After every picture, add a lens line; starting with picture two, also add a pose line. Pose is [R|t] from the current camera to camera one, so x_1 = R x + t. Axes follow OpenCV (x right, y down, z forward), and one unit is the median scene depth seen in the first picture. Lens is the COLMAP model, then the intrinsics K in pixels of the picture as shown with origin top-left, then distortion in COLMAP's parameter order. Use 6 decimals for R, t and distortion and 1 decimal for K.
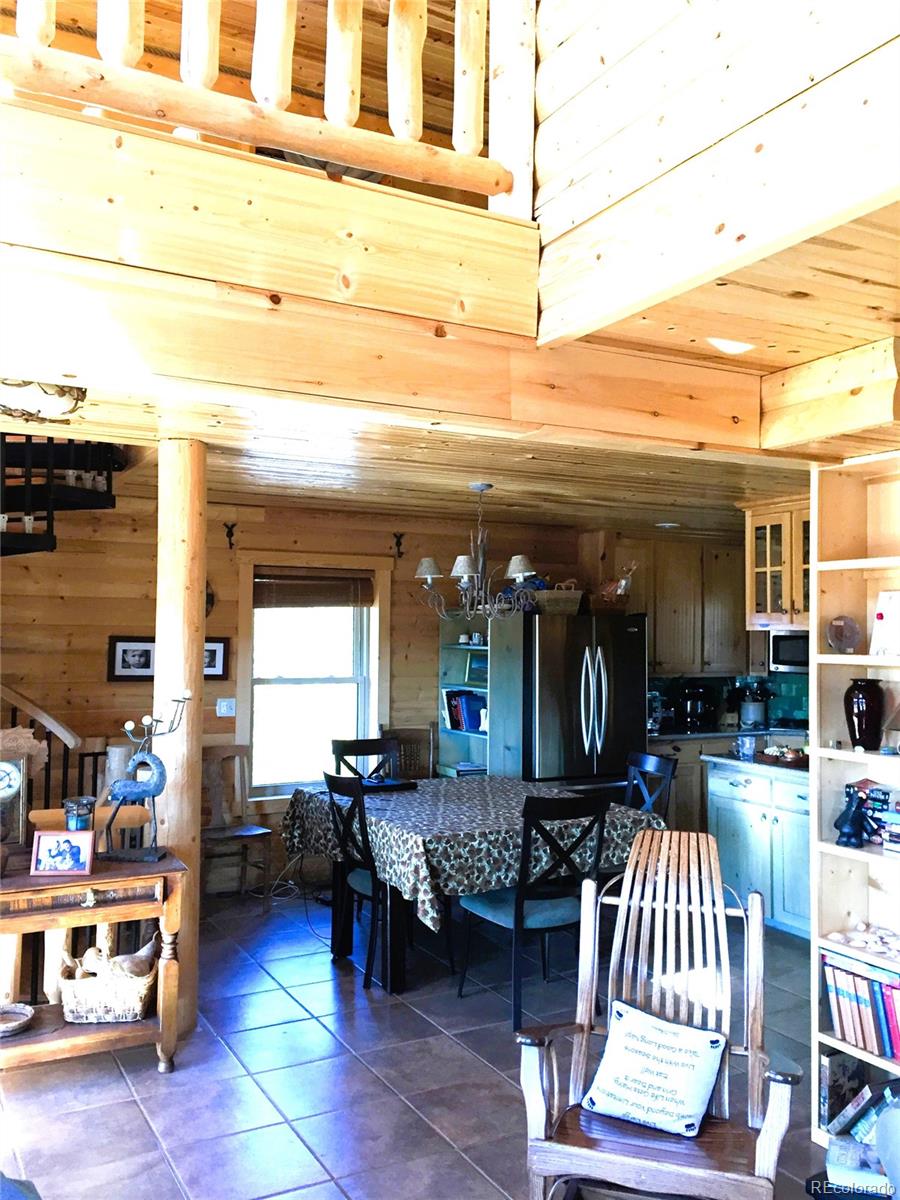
lens RADIAL K [[1020.3, 0, 450.0], [0, 1020.3, 600.0], [0, 0, 1]] dist [0.058109, 0.000088]
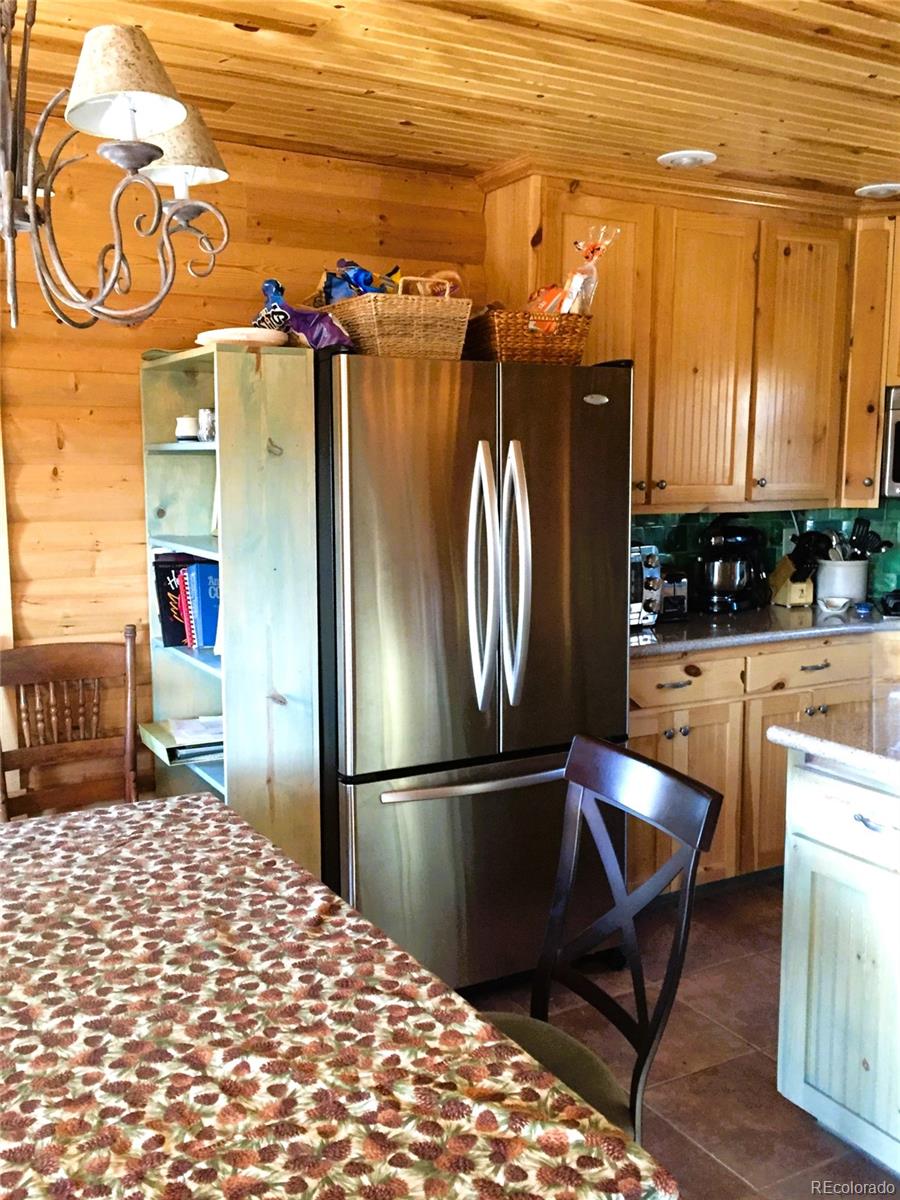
lens RADIAL K [[1139.0, 0, 450.0], [0, 1139.0, 600.0], [0, 0, 1]] dist [0.062543, -0.022467]
pose [[0.999592, -0.011876, 0.025984, 0.101998], [0.007687, 0.987771, 0.155724, 0.034591], [-0.027516, -0.155461, 0.987459, 0.514288]]
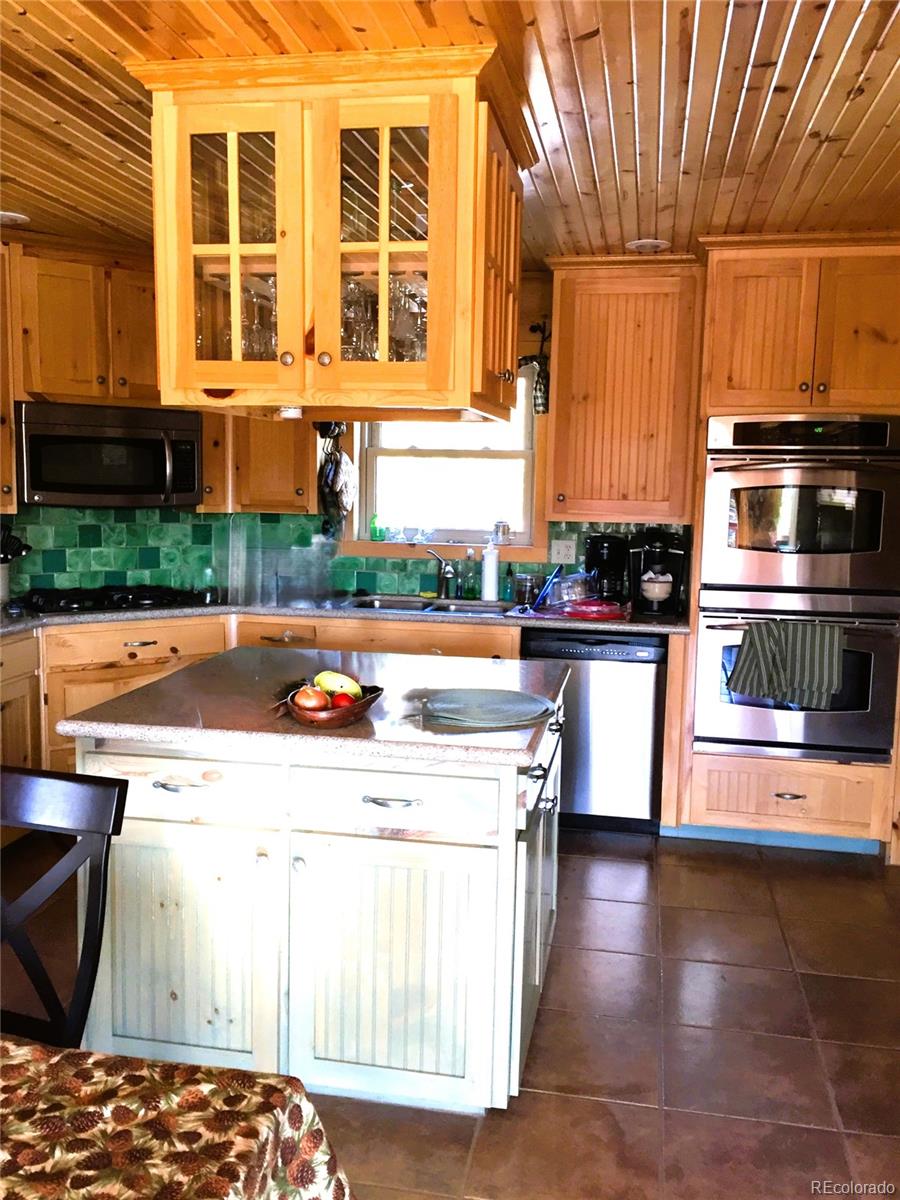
lens RADIAL K [[1074.2, 0, 450.0], [0, 1074.2, 600.0], [0, 0, 1]] dist [0.109073, -0.128356]
pose [[0.632293, -0.091044, 0.769361, 0.019752], [-0.033716, 0.988896, 0.144732, 0.033502], [-0.773995, -0.117453, 0.622203, 0.536903]]
